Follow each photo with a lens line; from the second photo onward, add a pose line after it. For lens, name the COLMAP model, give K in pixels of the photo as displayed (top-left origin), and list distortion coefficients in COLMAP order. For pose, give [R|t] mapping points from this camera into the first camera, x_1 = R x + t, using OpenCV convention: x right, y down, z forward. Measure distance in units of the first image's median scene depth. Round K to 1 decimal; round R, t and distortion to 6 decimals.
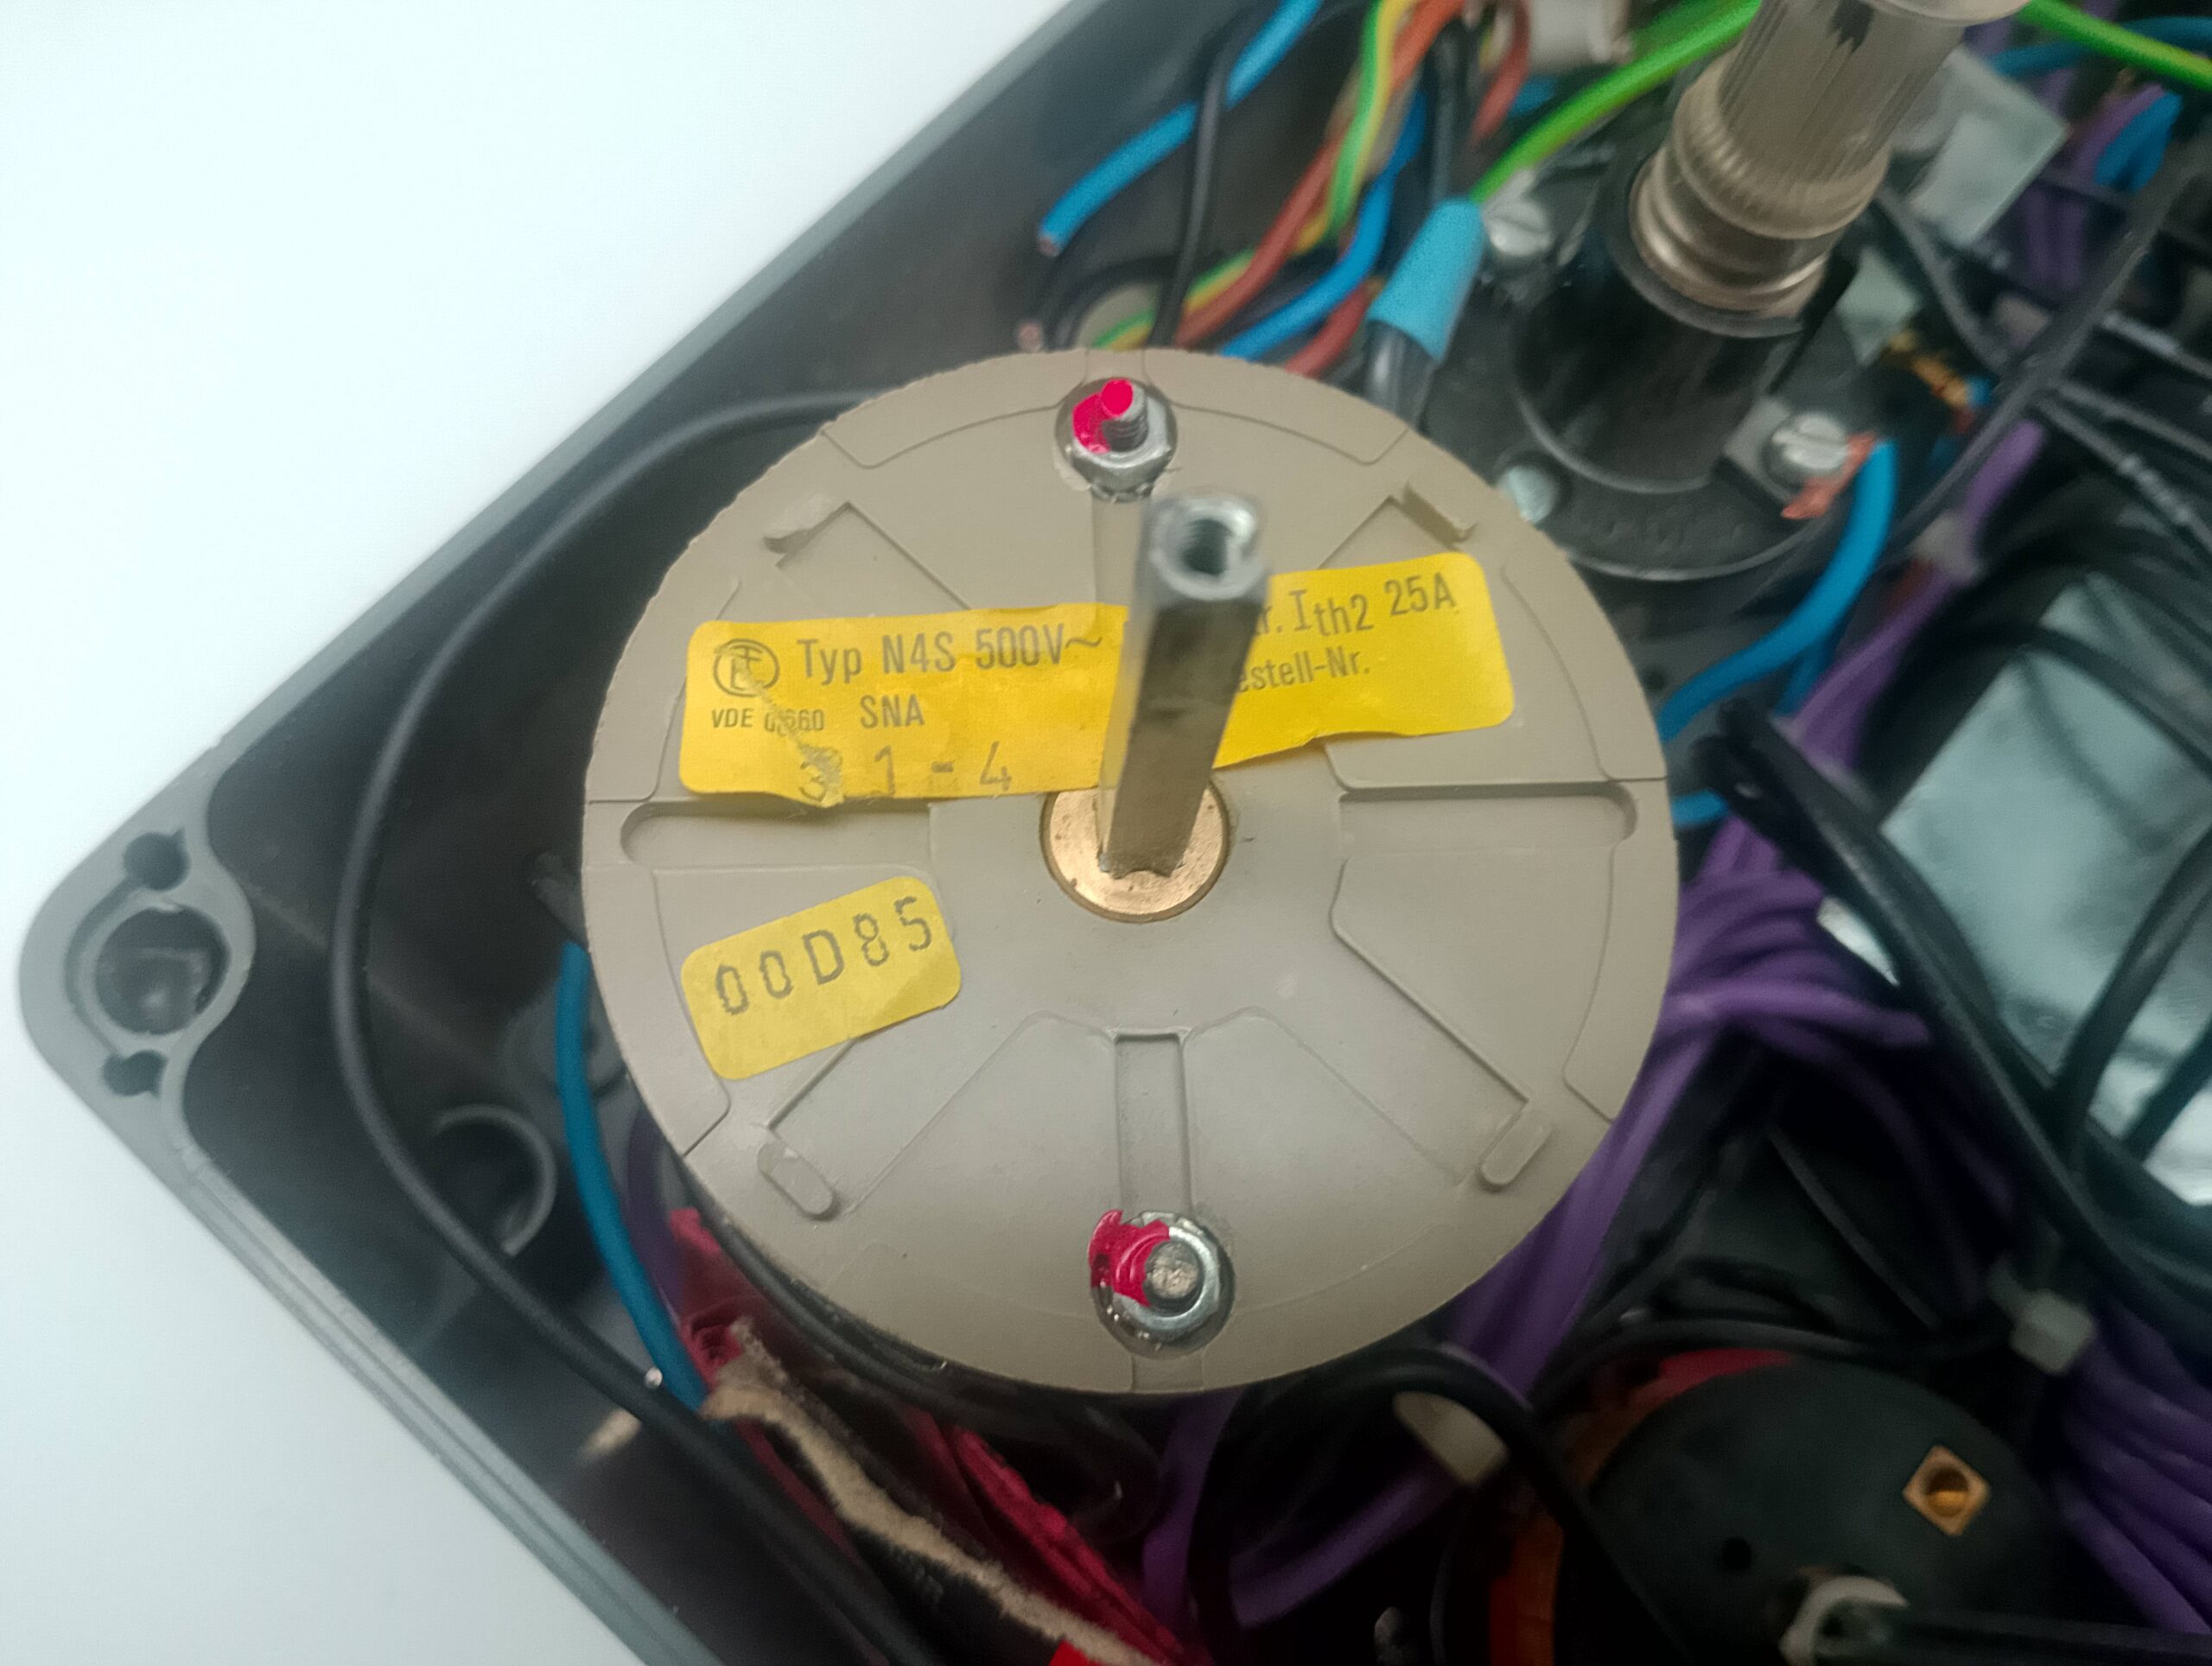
lens RADIAL K [[1885.0, 0, 1106.0], [0, 1885.0, 833.0], [0, 0, 1]] dist [0.108235, -0.165029]
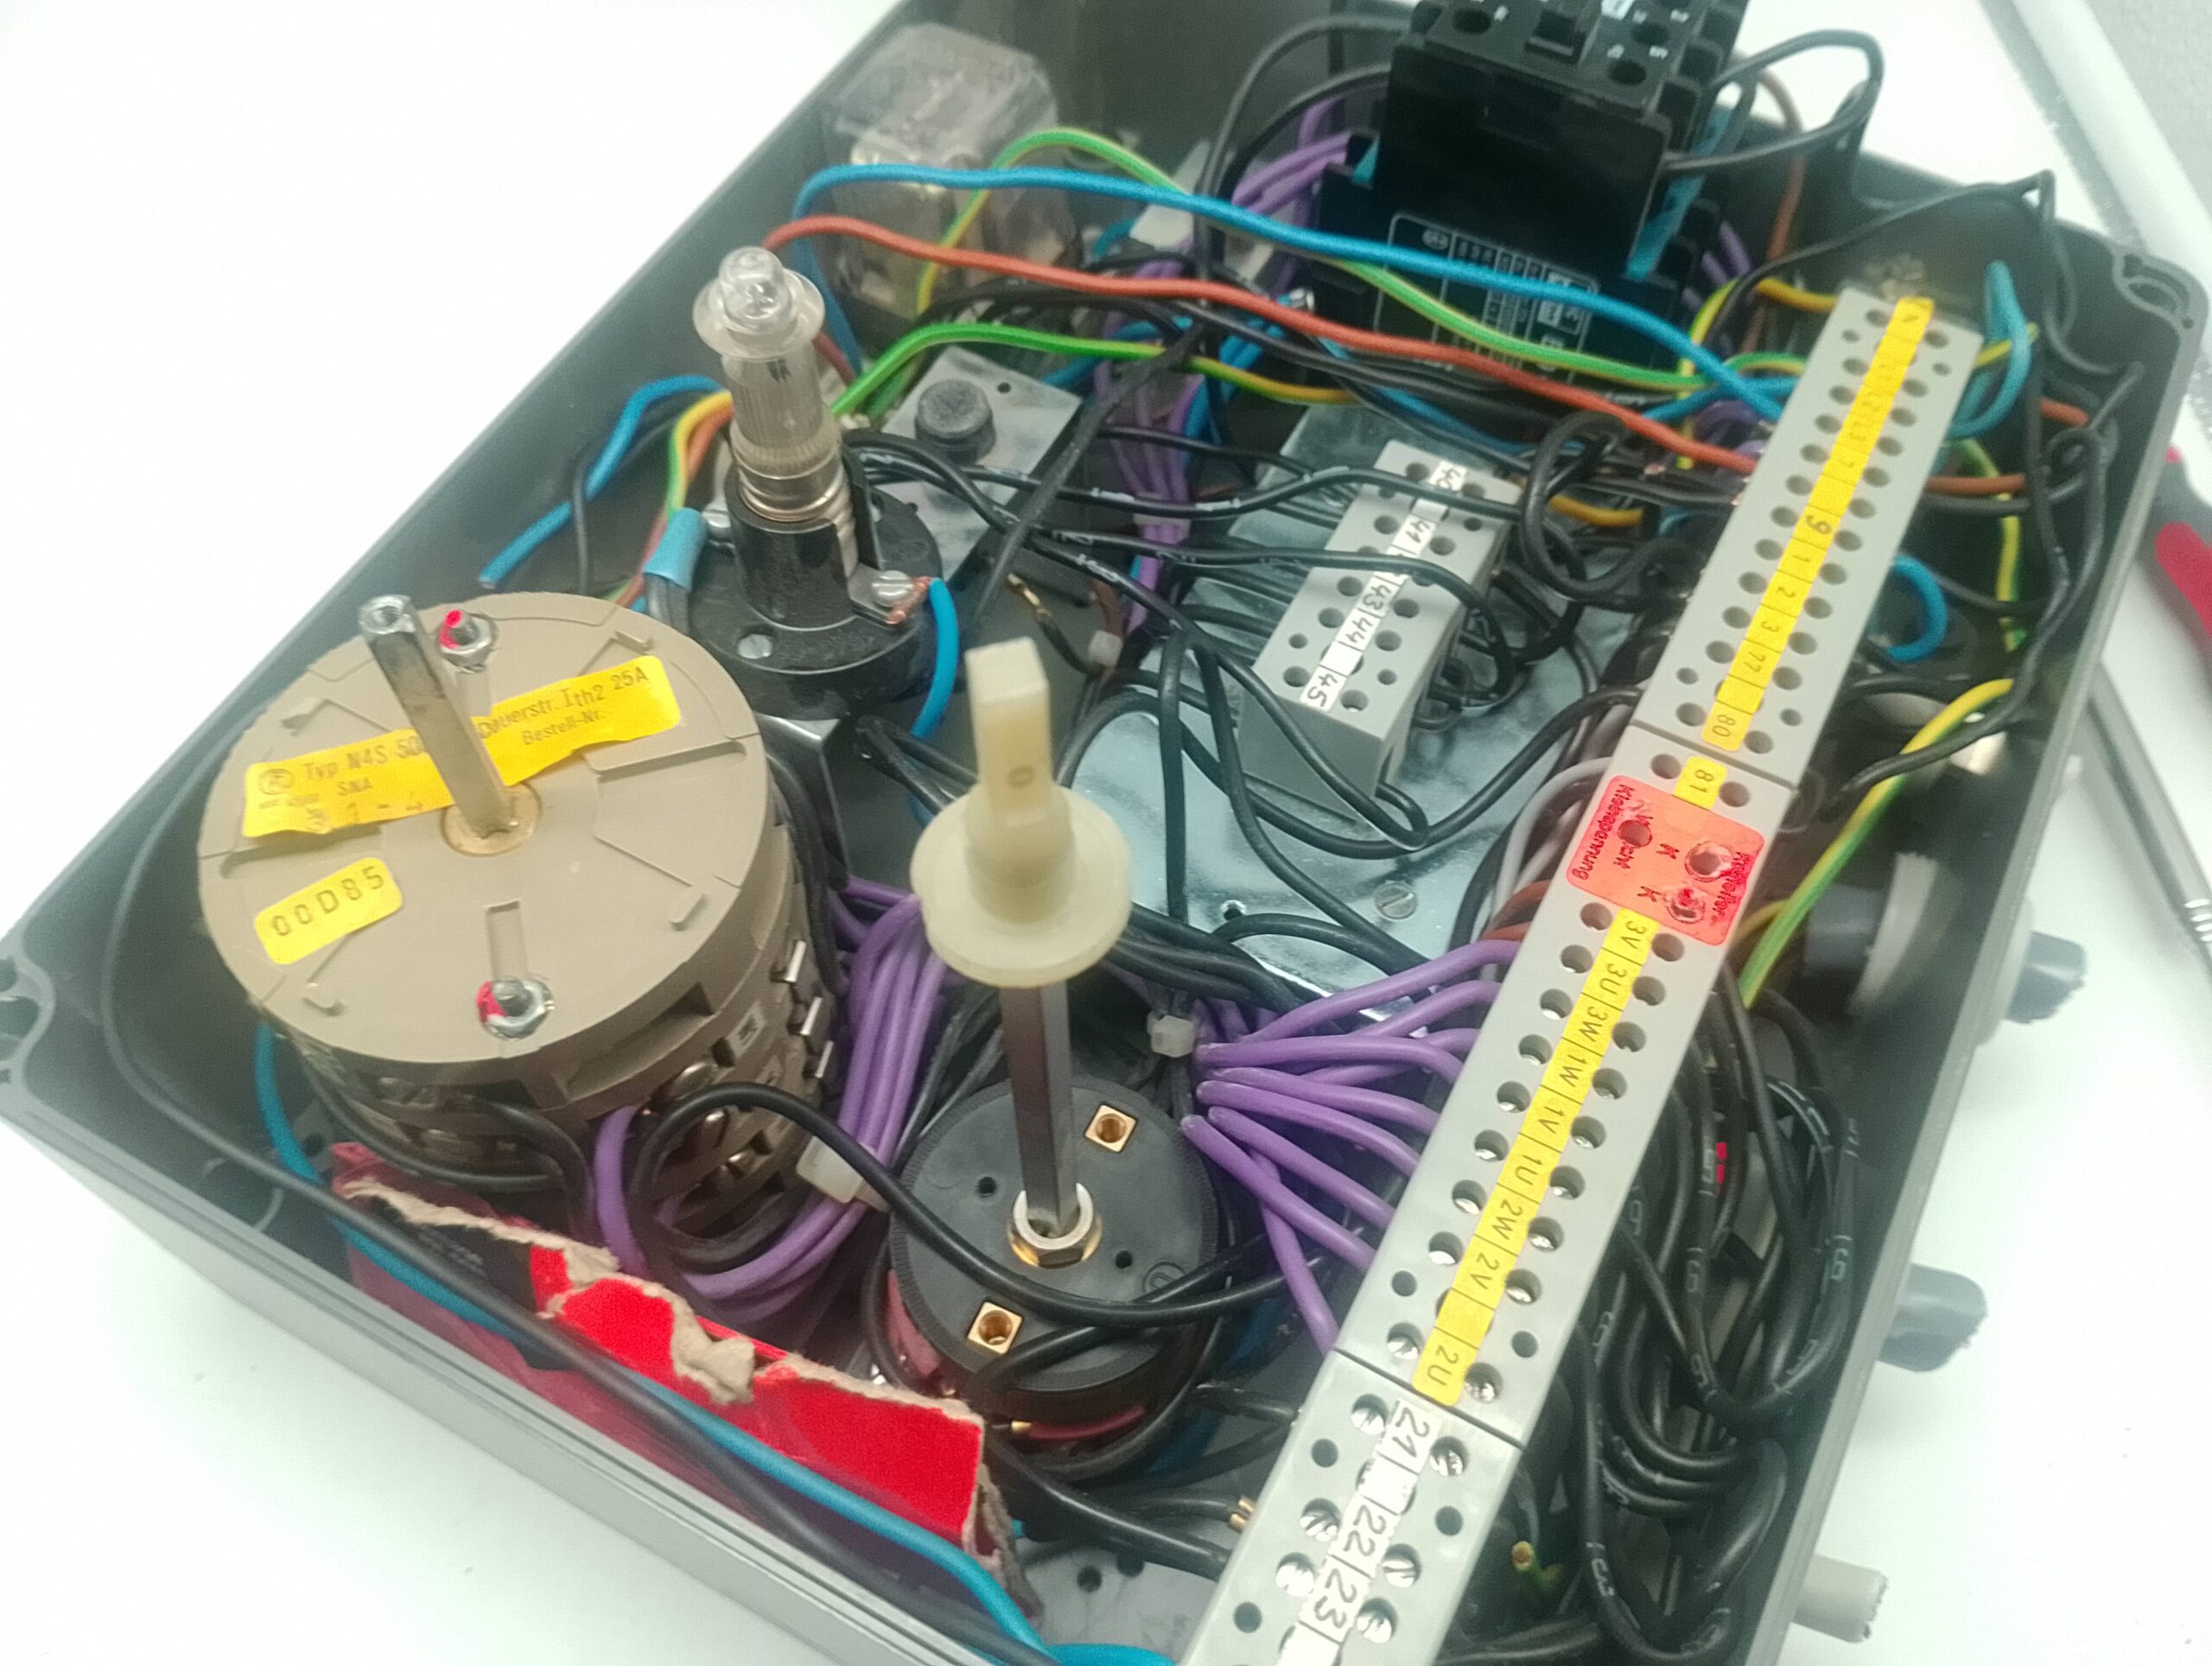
lens RADIAL K [[1885.0, 0, 1106.0], [0, 1885.0, 833.0], [0, 0, 1]] dist [0.108235, -0.165029]
pose [[0.970940, -0.236849, 0.034329, 0.562801], [0.238061, 0.941114, -0.240065, 0.640968], [0.024551, 0.241261, 0.970150, -0.893628]]
